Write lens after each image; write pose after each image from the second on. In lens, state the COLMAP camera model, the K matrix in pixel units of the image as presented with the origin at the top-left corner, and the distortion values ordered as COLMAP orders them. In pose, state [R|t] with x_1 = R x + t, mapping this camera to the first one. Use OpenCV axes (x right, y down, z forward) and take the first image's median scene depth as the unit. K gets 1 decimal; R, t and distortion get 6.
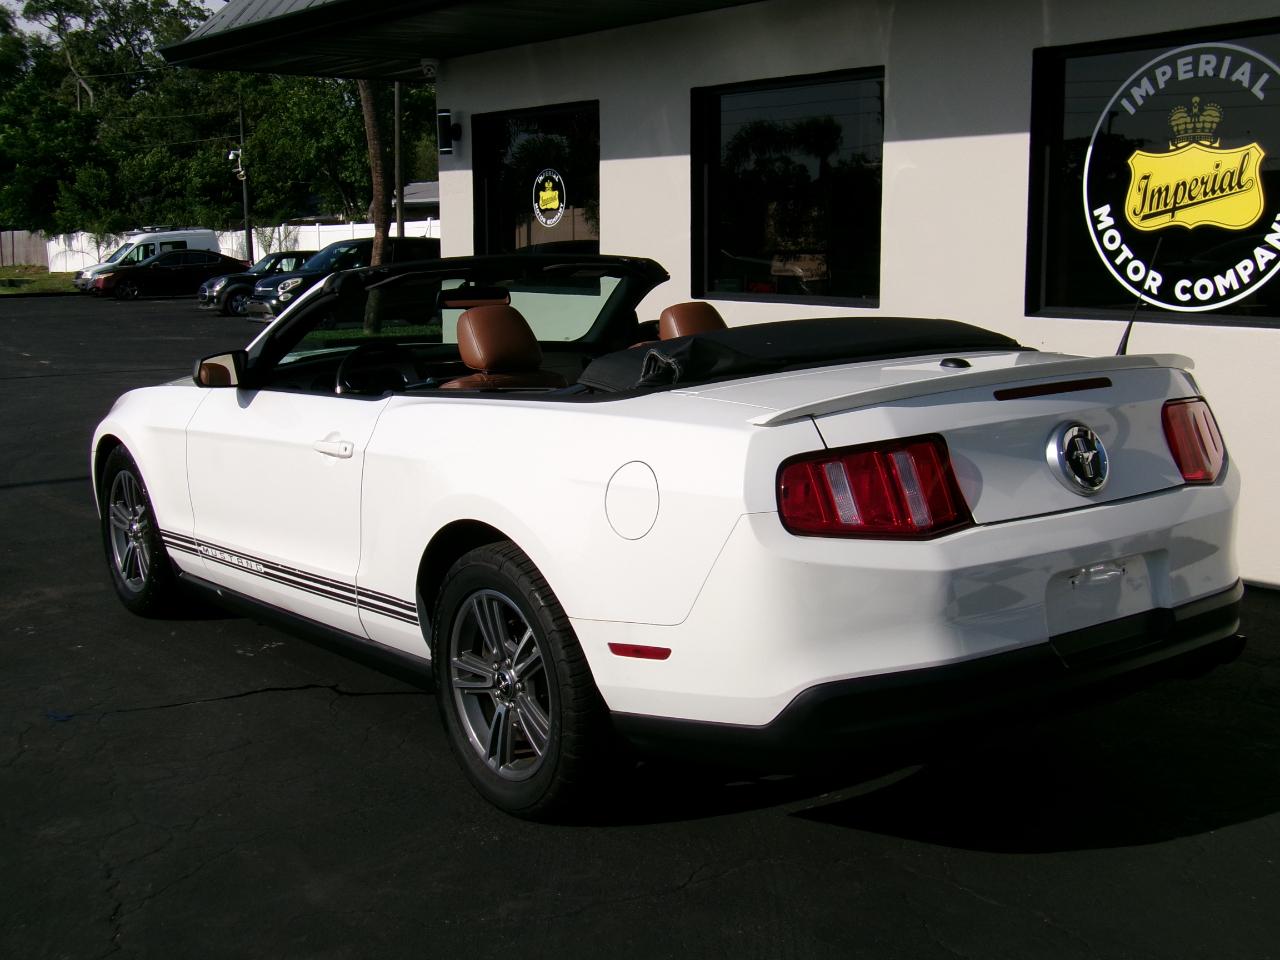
lens RADIAL K [[1567.5, 0, 640.0], [0, 1567.5, 496.1], [0, 0, 1]] dist [-0.010421, 0.000000]
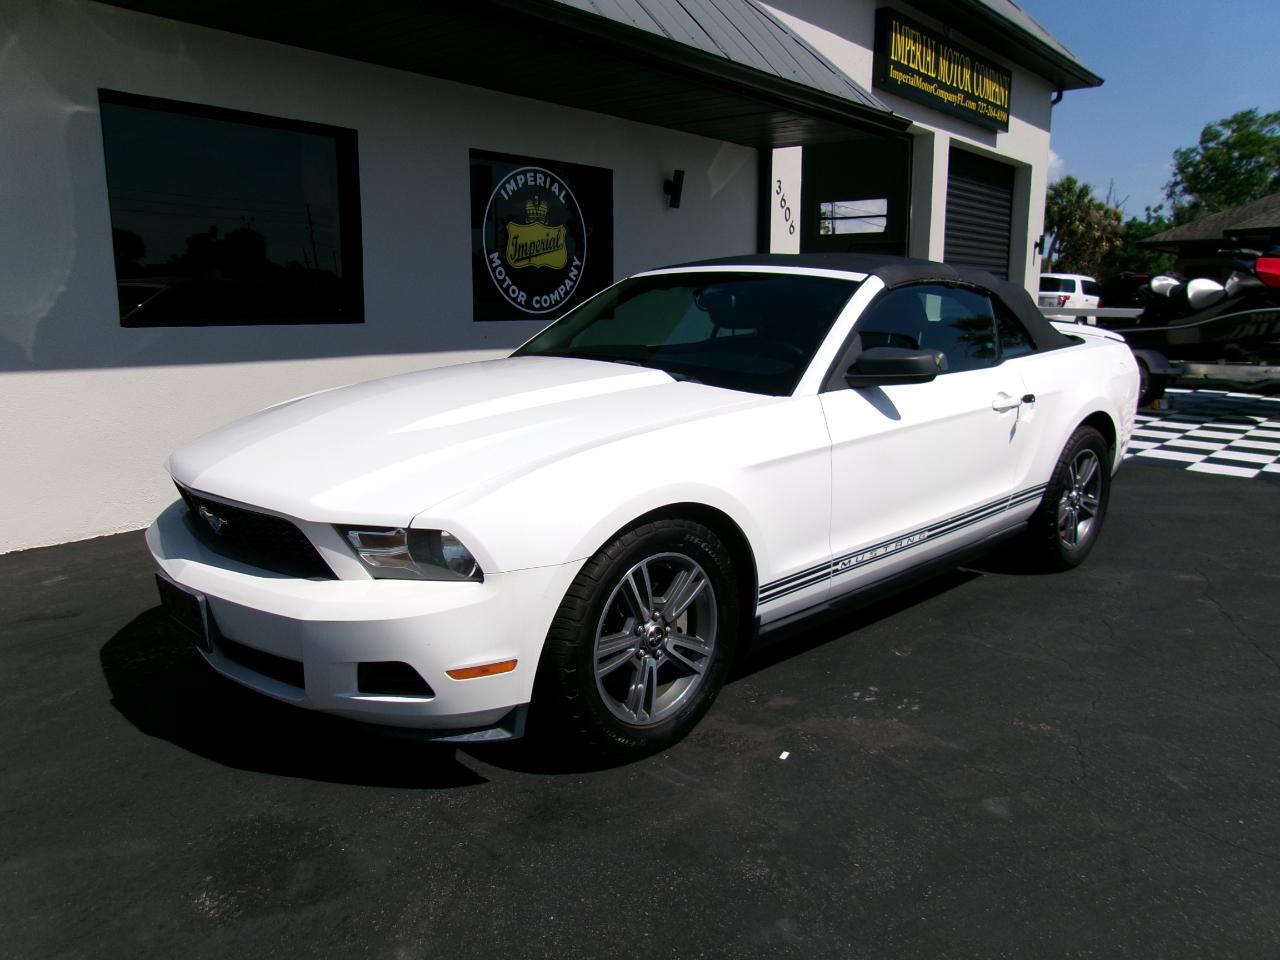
lens RADIAL K [[995.5, 0, 648.4], [0, 995.5, 482.2], [0, 0, 1]] dist [-0.028571, 0.043042]
pose [[-0.235972, -0.167221, 0.957264, -0.824879], [0.159941, 0.964965, 0.207993, -0.148642], [-0.958507, 0.202187, -0.200959, 1.147193]]
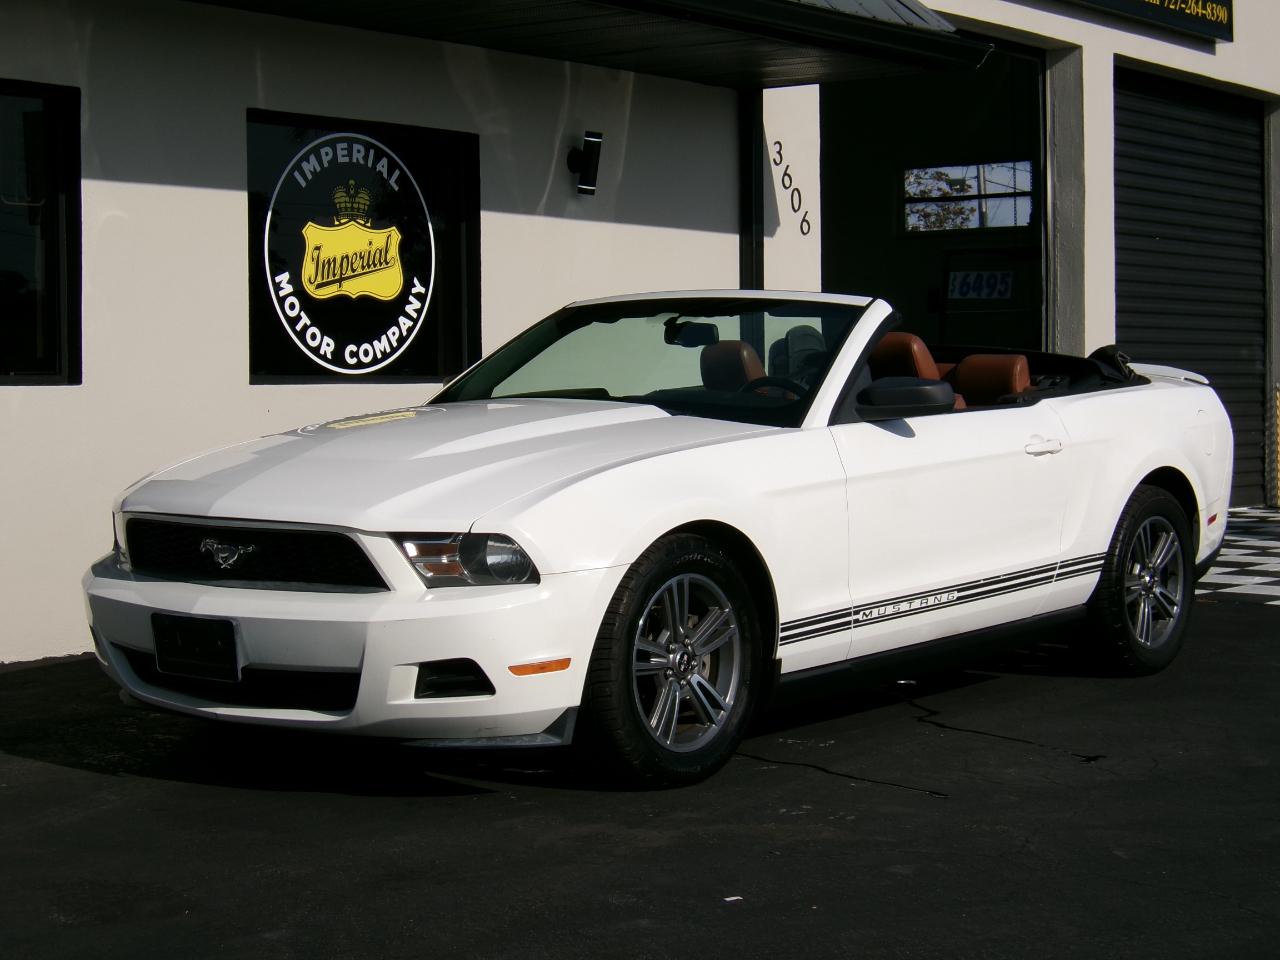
lens RADIAL K [[2427.4, 0, 661.0], [0, 2427.4, 510.0], [0, 0, 1]] dist [-0.101931, 0.000000]
pose [[-0.268353, -0.039097, 0.962527, -1.315972], [0.171031, 0.981369, 0.087546, -0.135598], [-0.948017, 0.188115, -0.256666, 1.242719]]
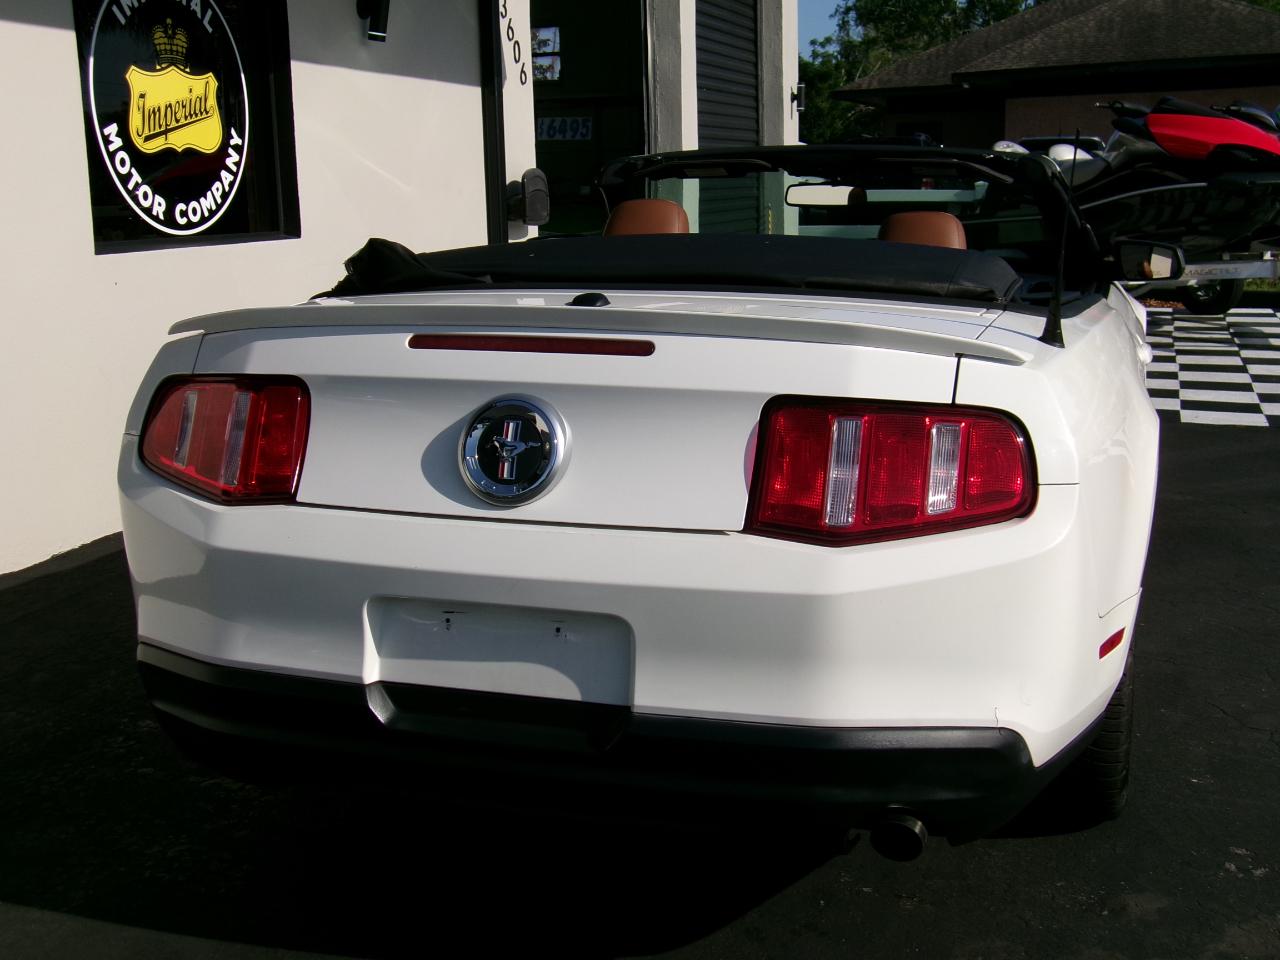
lens RADIAL K [[1567.5, 0, 643.7], [0, 1567.5, 479.0], [0, 0, 1]] dist [-0.010421, 0.000000]
pose [[-0.565970, -0.131387, 0.813889, -0.649180], [0.166921, 0.948511, 0.269194, -0.189972], [-0.807351, 0.288210, -0.514898, 1.320119]]
